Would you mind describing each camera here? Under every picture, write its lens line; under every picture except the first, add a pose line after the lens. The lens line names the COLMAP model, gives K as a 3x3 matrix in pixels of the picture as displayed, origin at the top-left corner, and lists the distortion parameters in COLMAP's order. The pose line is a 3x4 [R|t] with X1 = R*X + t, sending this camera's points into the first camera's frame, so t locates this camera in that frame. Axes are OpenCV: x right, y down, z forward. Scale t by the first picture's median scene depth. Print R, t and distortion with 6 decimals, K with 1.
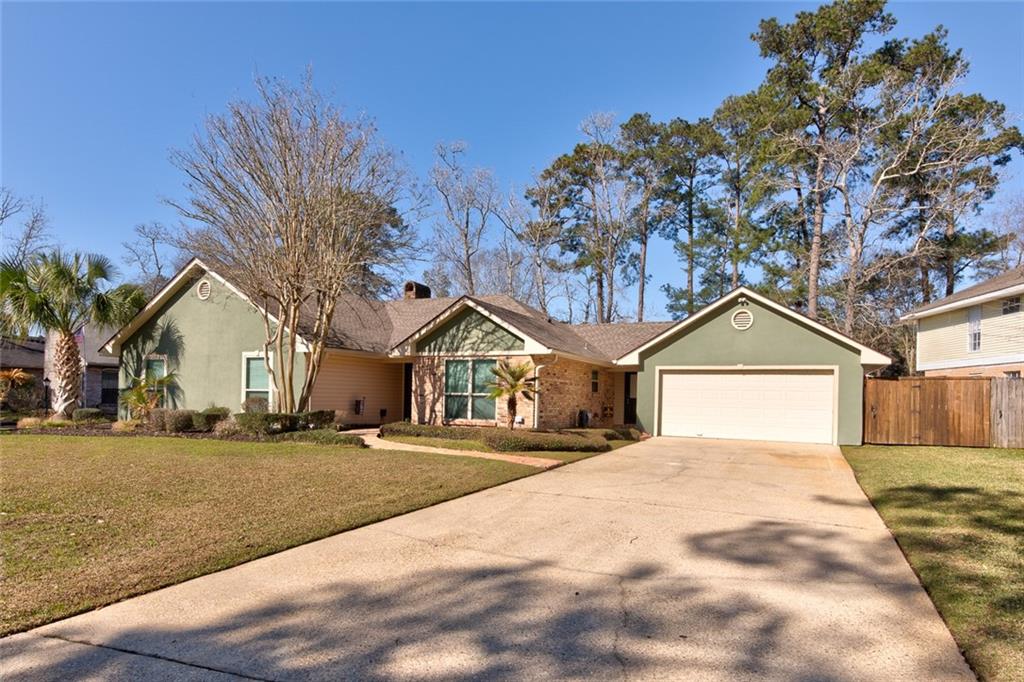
lens RADIAL K [[588.4, 0, 516.0], [0, 588.4, 380.7], [0, 0, 1]] dist [0.008003, -0.001677]
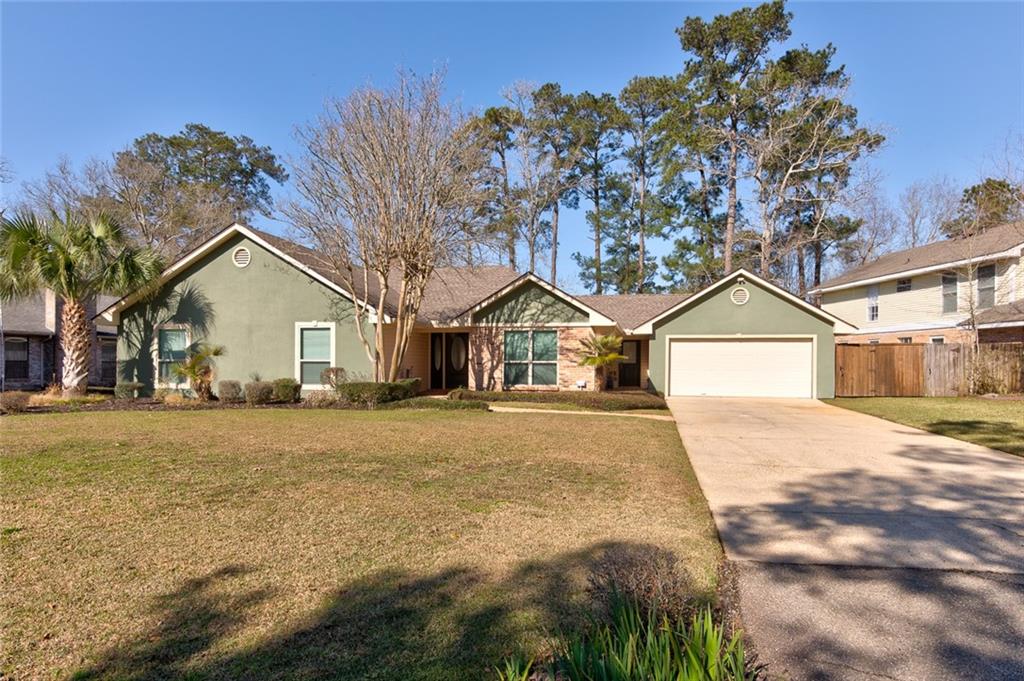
lens RADIAL K [[631.0, 0, 511.1], [0, 631.0, 350.4], [0, 0, 1]] dist [0.027519, -0.000452]
pose [[0.965660, -0.008675, 0.259664, -0.360543], [0.006375, 0.999933, 0.009698, -0.008133], [-0.259731, -0.007710, 0.965650, -0.107369]]
